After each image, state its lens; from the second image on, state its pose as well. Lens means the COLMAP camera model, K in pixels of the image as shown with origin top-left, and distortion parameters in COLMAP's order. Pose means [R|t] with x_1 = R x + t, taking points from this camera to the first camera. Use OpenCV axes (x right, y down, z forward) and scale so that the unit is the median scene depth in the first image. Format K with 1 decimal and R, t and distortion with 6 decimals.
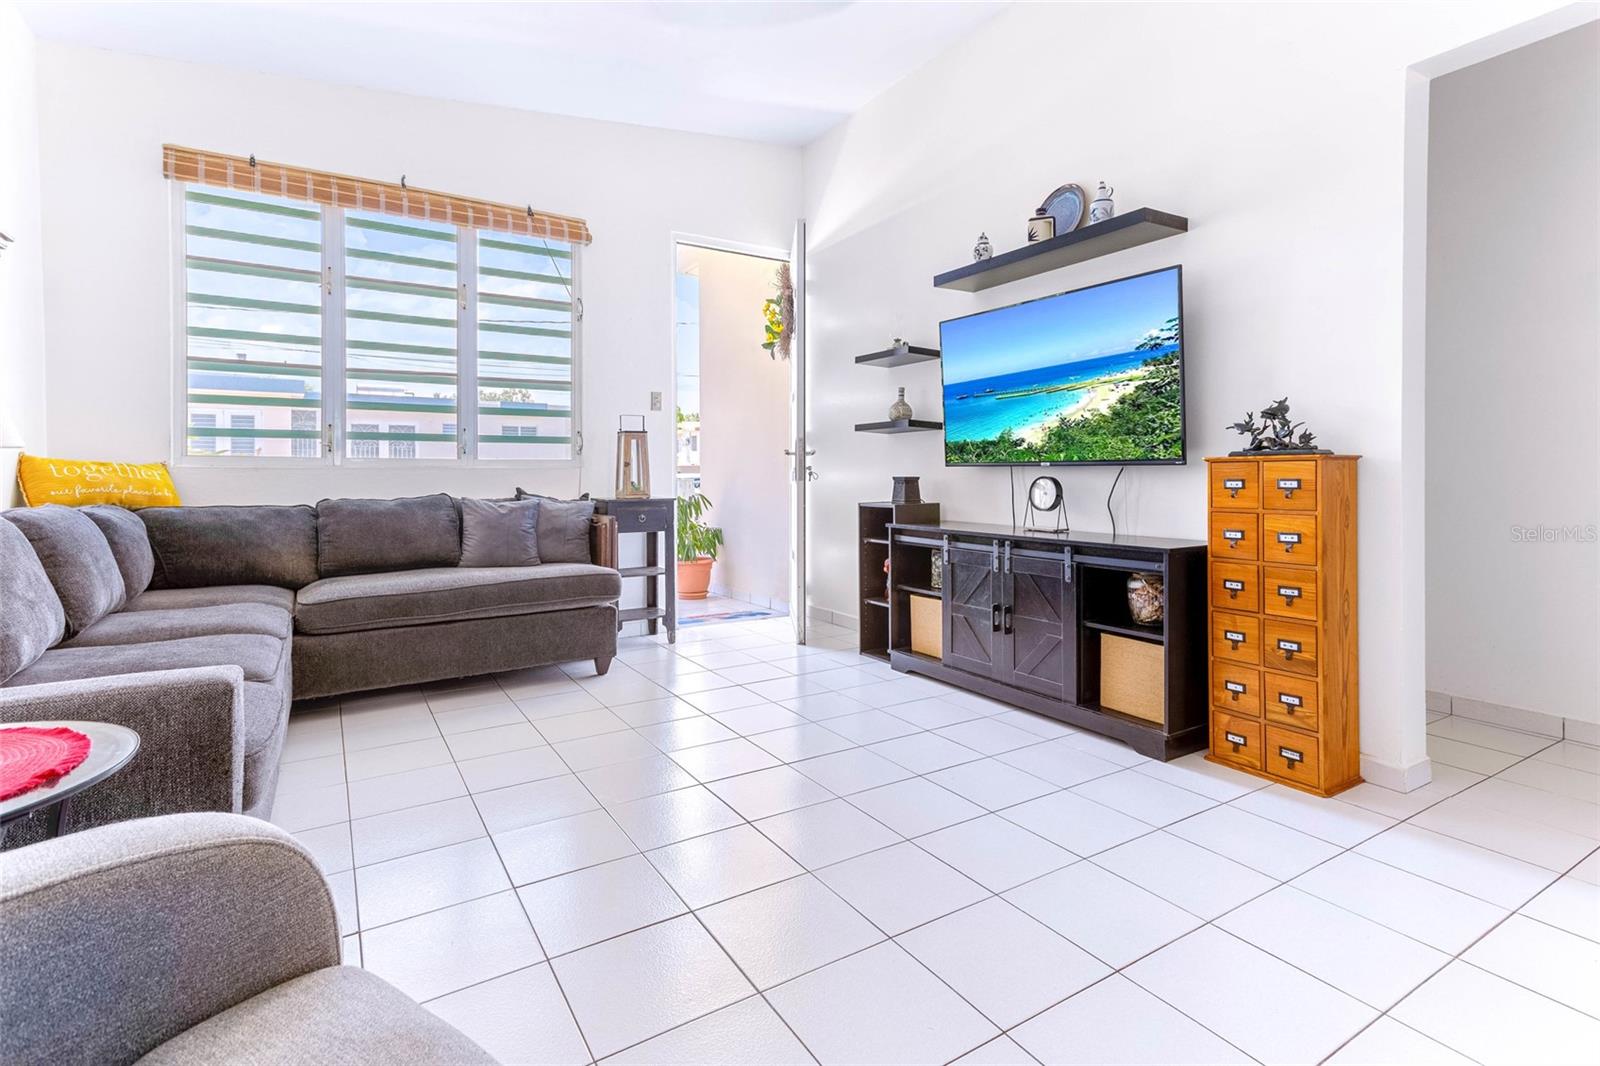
lens RADIAL K [[736.3, 0, 796.0], [0, 736.3, 457.5], [0, 0, 1]] dist [0.002558, 0.005764]
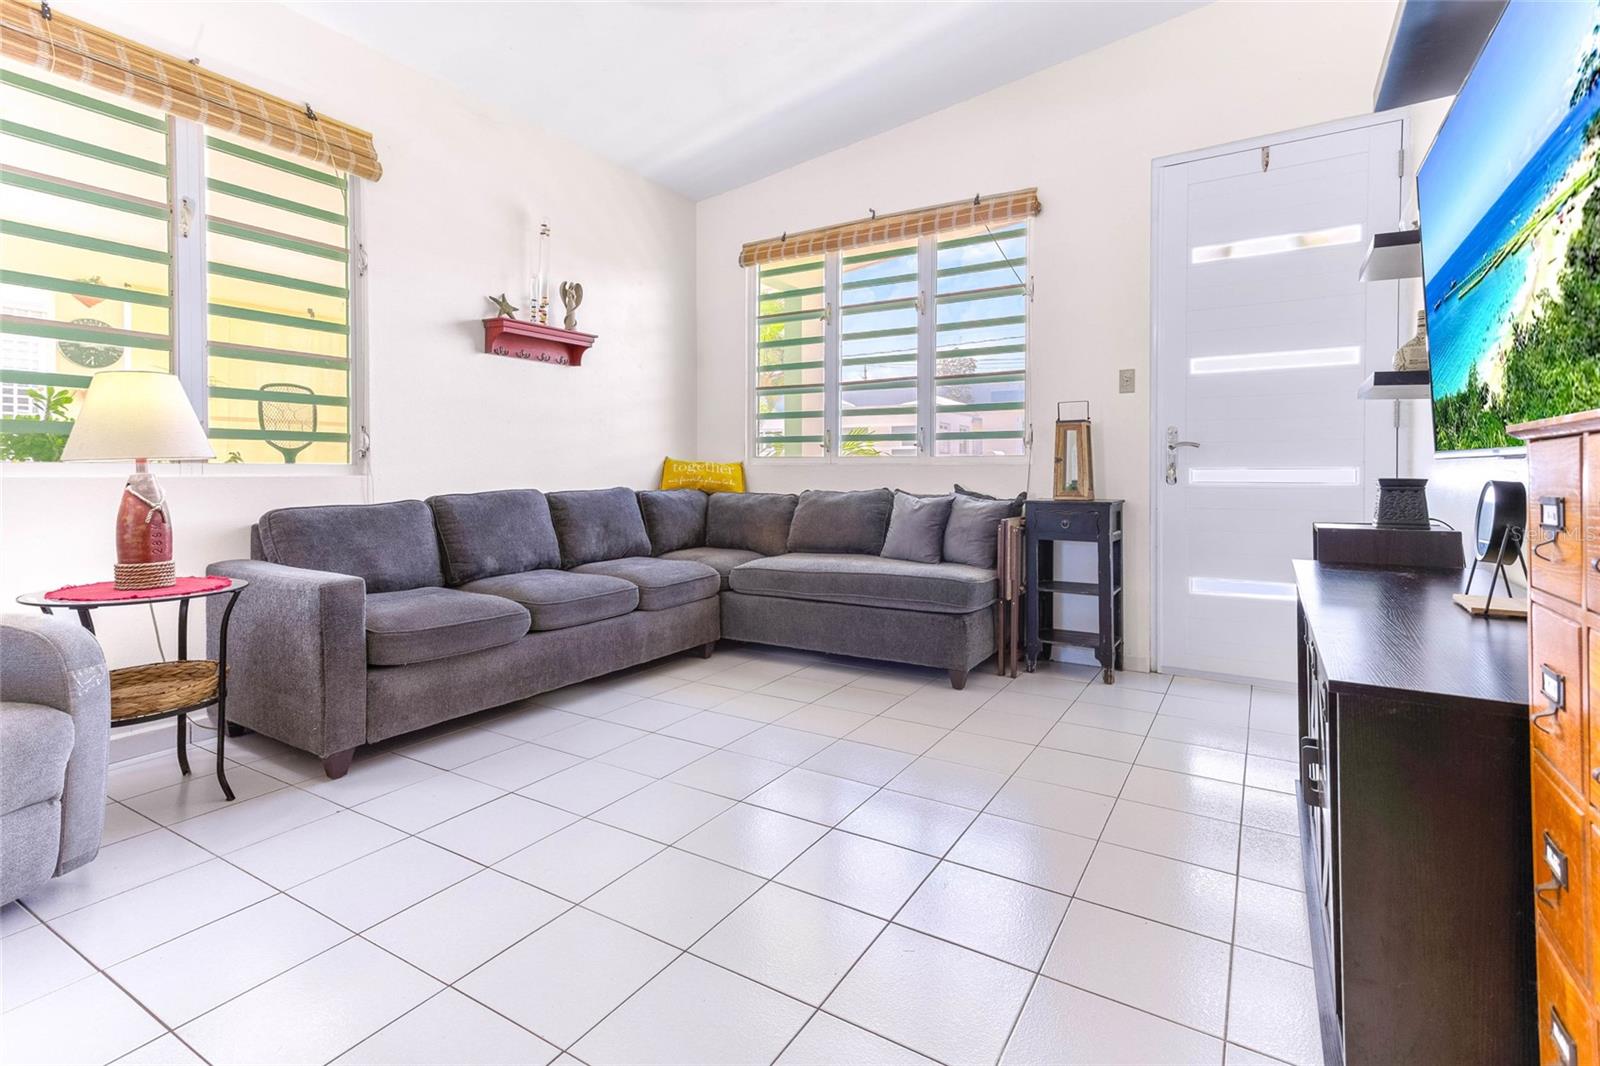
lens RADIAL K [[736.3, 0, 801.3], [0, 736.3, 459.3], [0, 0, 1]] dist [0.002558, 0.005764]
pose [[0.453531, -0.012020, -0.891159, 0.444327], [0.016312, 0.999854, -0.005184, 0.009247], [0.891091, -0.012186, 0.453661, 0.396281]]
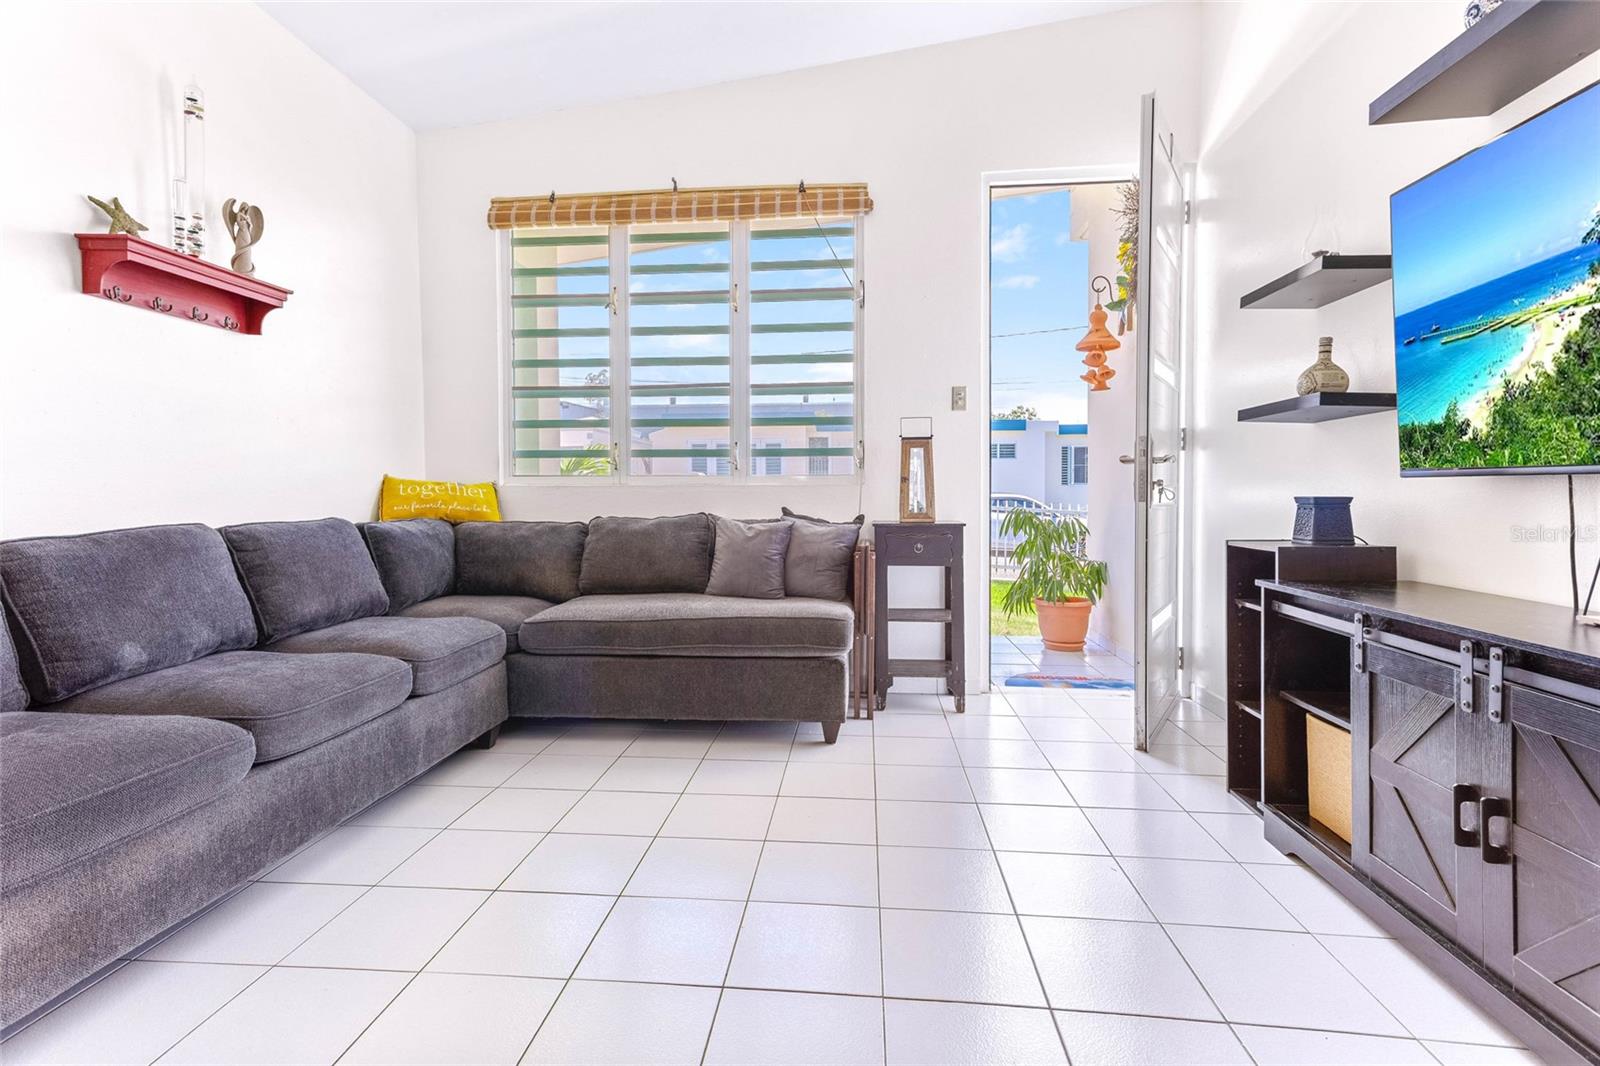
lens RADIAL K [[736.3, 0, 804.1], [0, 736.3, 503.0], [0, 0, 1]] dist [0.002558, 0.005764]
pose [[0.798683, 0.008356, -0.601695, 0.184026], [0.014126, 0.999368, 0.032629, 0.007877], [0.601587, -0.034560, 0.798060, 0.340515]]
